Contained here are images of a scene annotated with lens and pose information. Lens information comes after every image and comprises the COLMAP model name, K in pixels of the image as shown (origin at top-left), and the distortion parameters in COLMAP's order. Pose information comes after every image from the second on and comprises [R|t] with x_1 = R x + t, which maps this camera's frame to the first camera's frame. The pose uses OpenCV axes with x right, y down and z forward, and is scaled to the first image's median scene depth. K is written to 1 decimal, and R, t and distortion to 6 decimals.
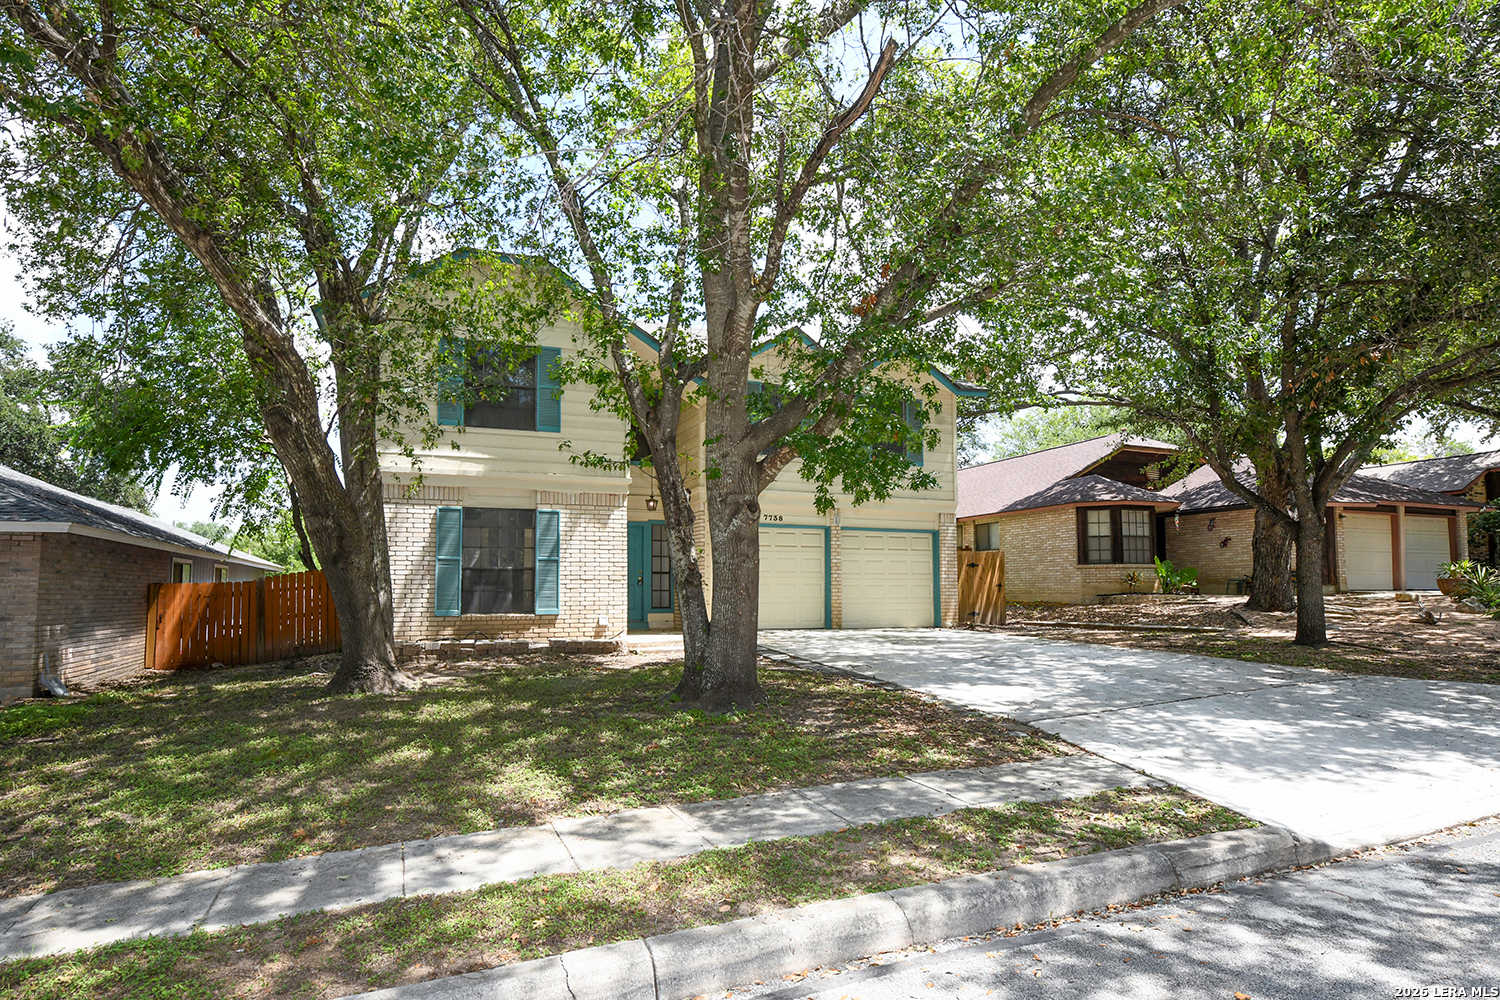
lens RADIAL K [[822.4, 0, 749.7], [0, 822.4, 517.1], [0, 0, 1]] dist [-0.000383, -0.000056]
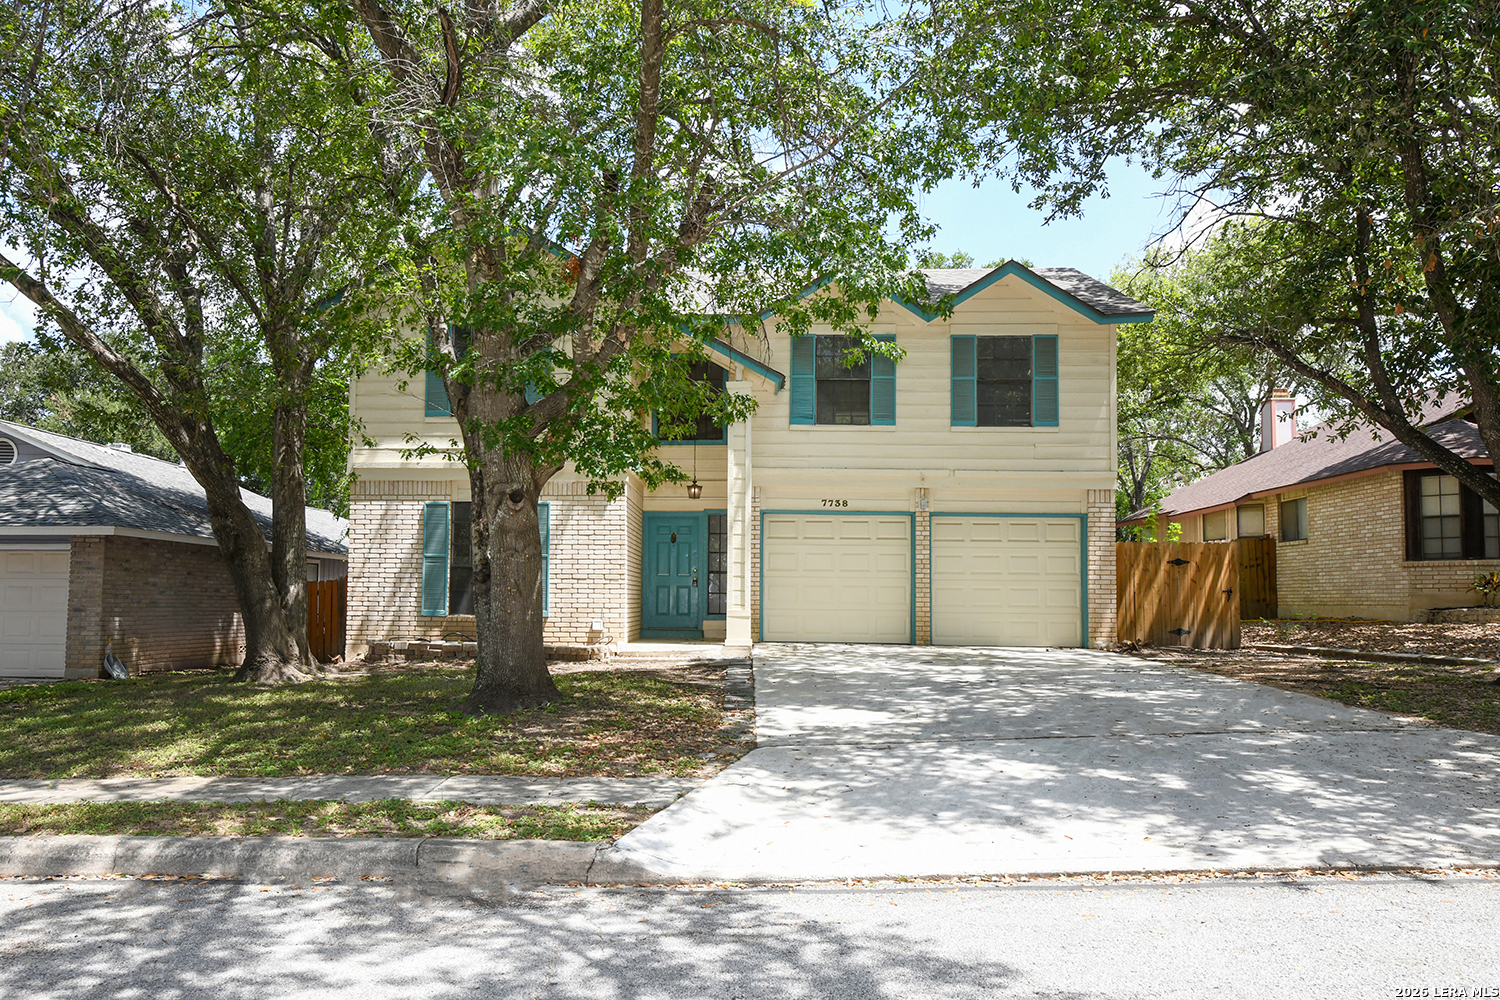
lens RADIAL K [[1114.5, 0, 750.0], [0, 1114.5, 500.0], [0, 0, 1]] dist [-0.007204, -0.006522]
pose [[0.901801, -0.028079, -0.431238, 0.494040], [0.026979, 0.999598, -0.008669, 0.005880], [0.431308, -0.003817, 0.902196, -0.011655]]
